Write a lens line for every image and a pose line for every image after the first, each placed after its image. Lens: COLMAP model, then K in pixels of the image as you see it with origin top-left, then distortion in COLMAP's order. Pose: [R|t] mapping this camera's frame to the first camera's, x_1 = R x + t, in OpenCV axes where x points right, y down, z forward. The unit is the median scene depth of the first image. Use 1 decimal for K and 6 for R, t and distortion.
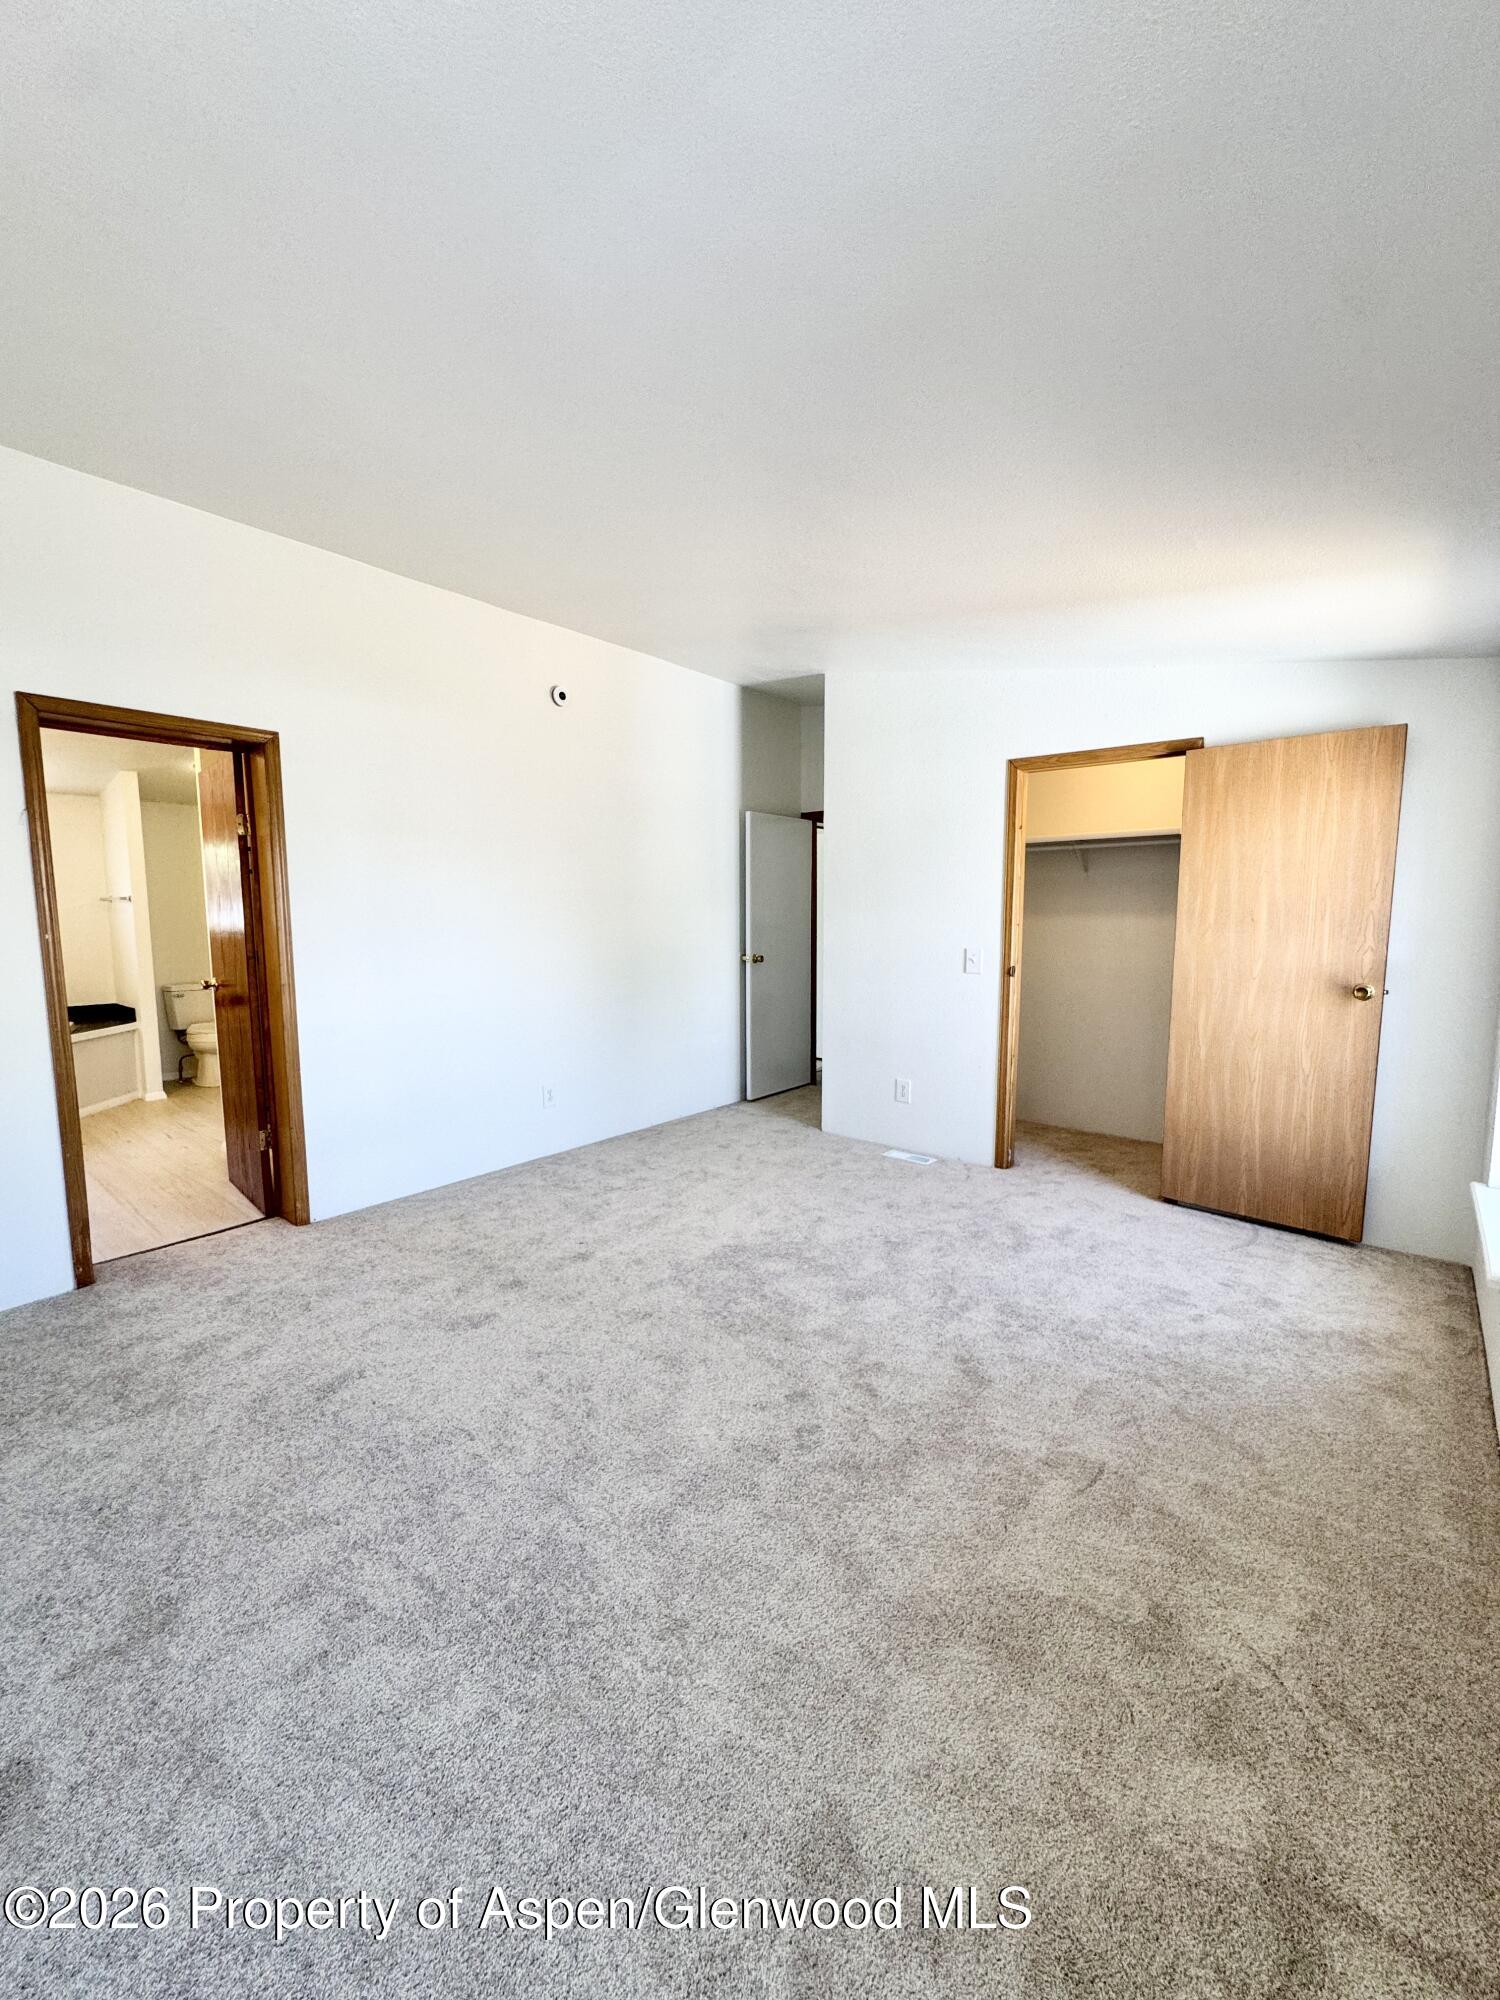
lens RADIAL K [[801.2, 0, 750.0], [0, 801.2, 1000.0], [0, 0, 1]] dist [-0.000771, -0.000051]
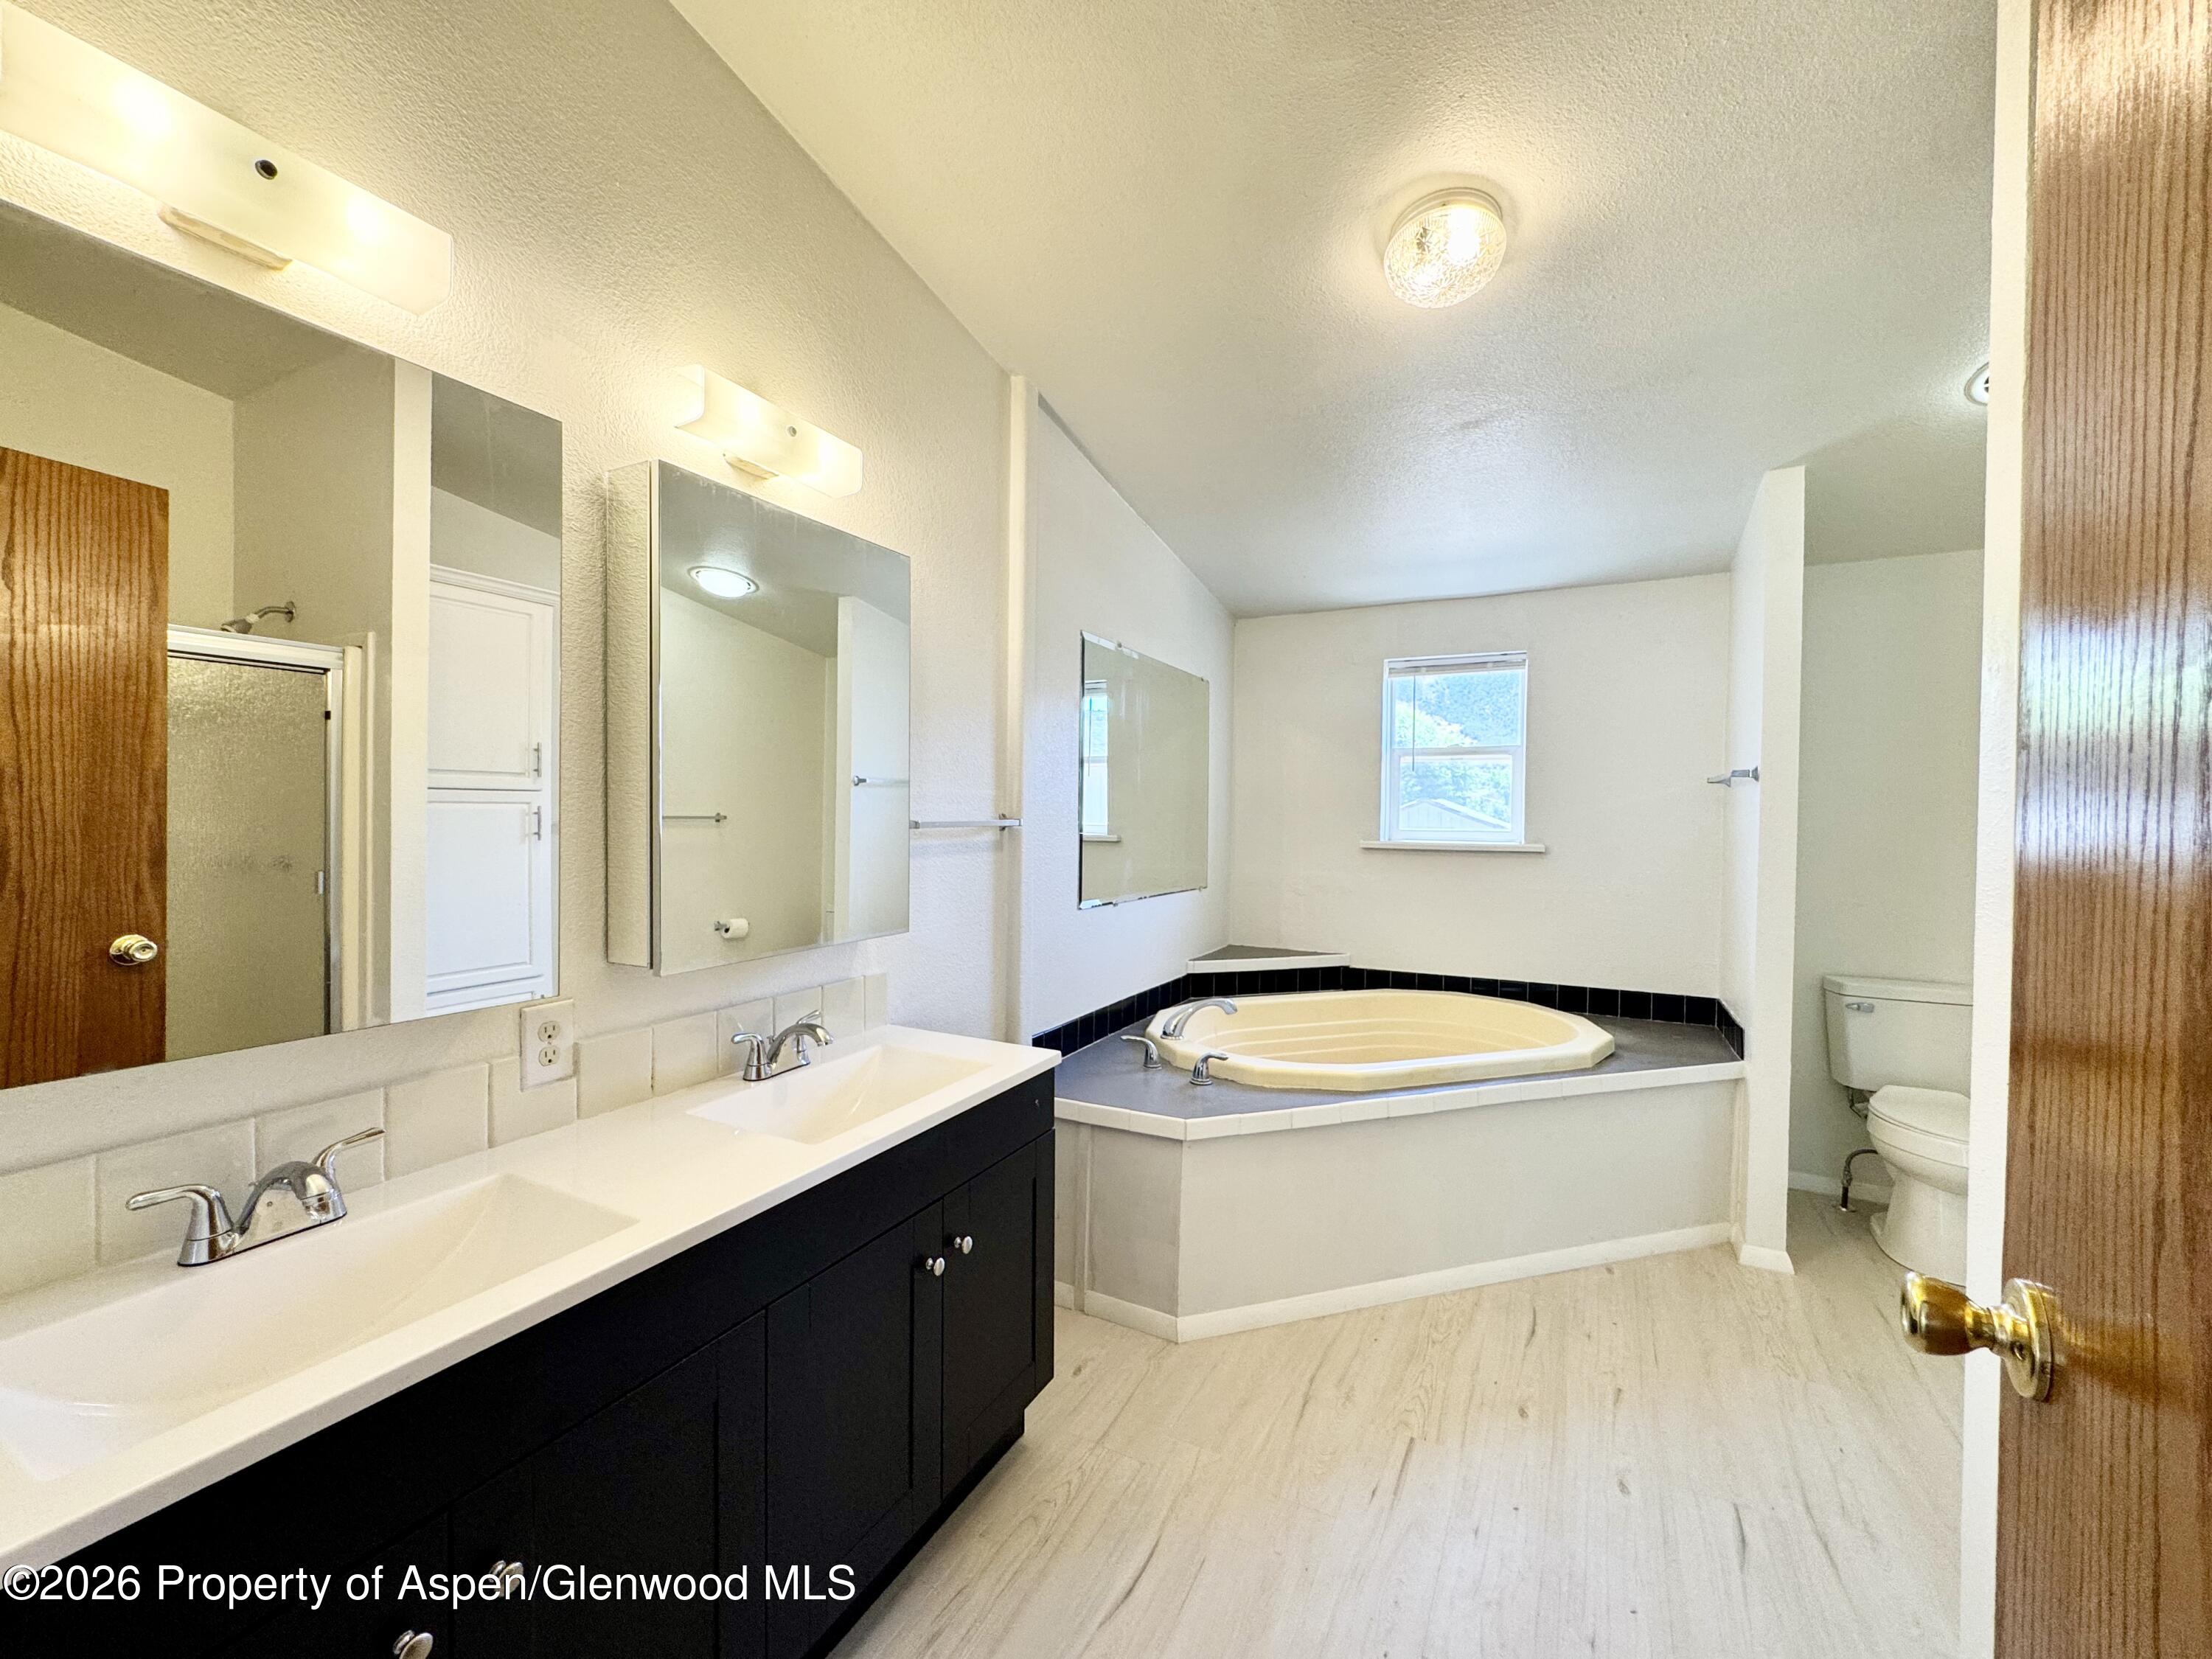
lens RADIAL K [[886.1, 0, 1106.0], [0, 886.1, 829.5], [0, 0, 1]] dist [-0.000771, -0.000051]
pose [[0.217293, 0.020684, -0.975887, -0.395526], [-0.120418, 0.992707, -0.005772, -0.054193], [0.968650, 0.118768, 0.218199, 0.574989]]
